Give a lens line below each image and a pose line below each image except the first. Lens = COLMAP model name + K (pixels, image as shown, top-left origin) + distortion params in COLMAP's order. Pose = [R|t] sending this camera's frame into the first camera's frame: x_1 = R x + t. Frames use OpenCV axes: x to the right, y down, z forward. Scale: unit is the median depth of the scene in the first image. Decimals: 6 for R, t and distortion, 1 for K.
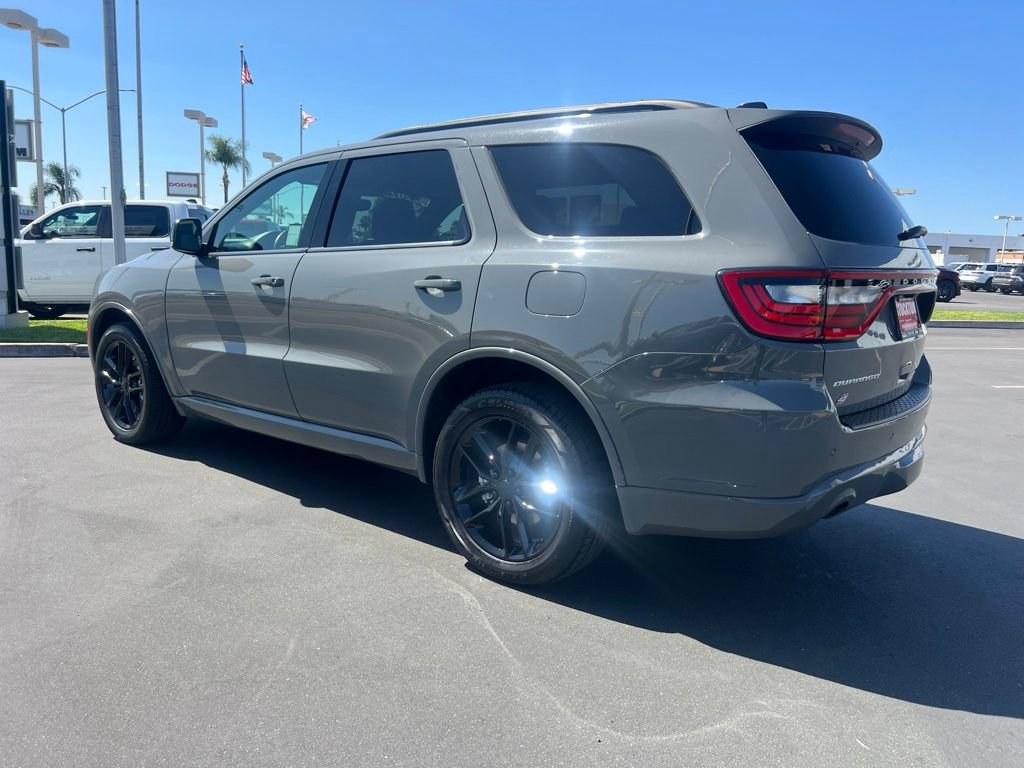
lens RADIAL K [[772.7, 0, 516.1], [0, 772.7, 380.7], [0, 0, 1]] dist [0.048247, -0.055709]
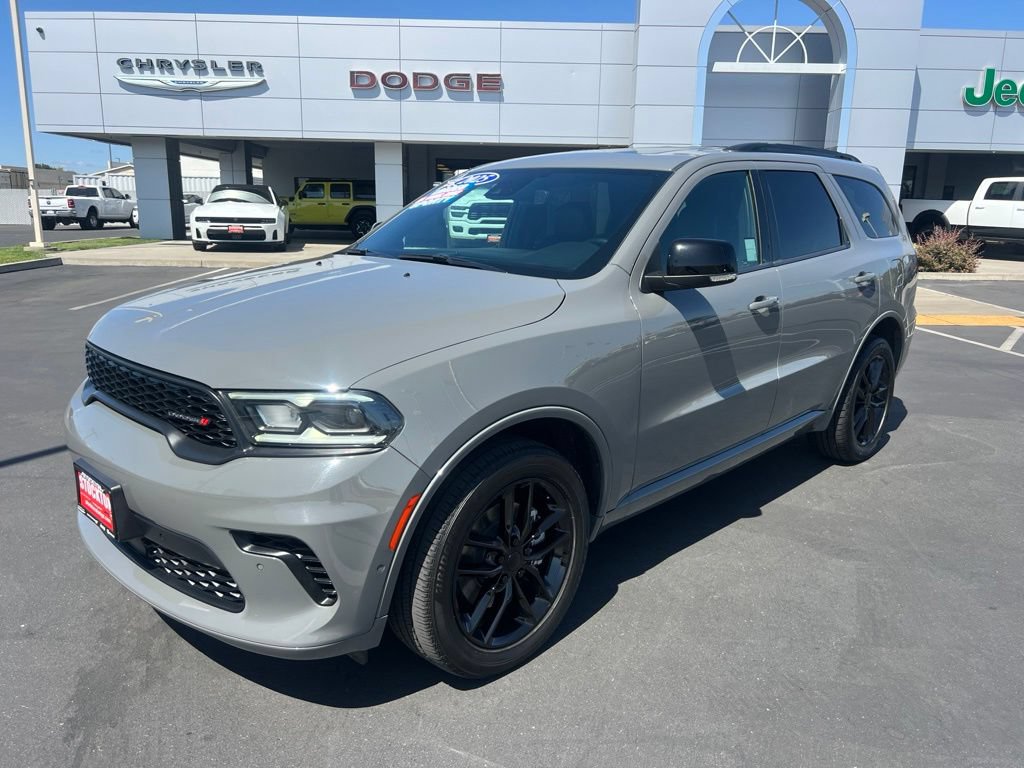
lens RADIAL K [[772.7, 0, 512.9], [0, 772.7, 386.4], [0, 0, 1]] dist [0.048247, -0.055709]
pose [[0.083944, -0.259960, 0.961964, -1.462711], [0.145920, 0.958171, 0.246202, -0.353202], [-0.985729, 0.119702, 0.118367, 1.396112]]
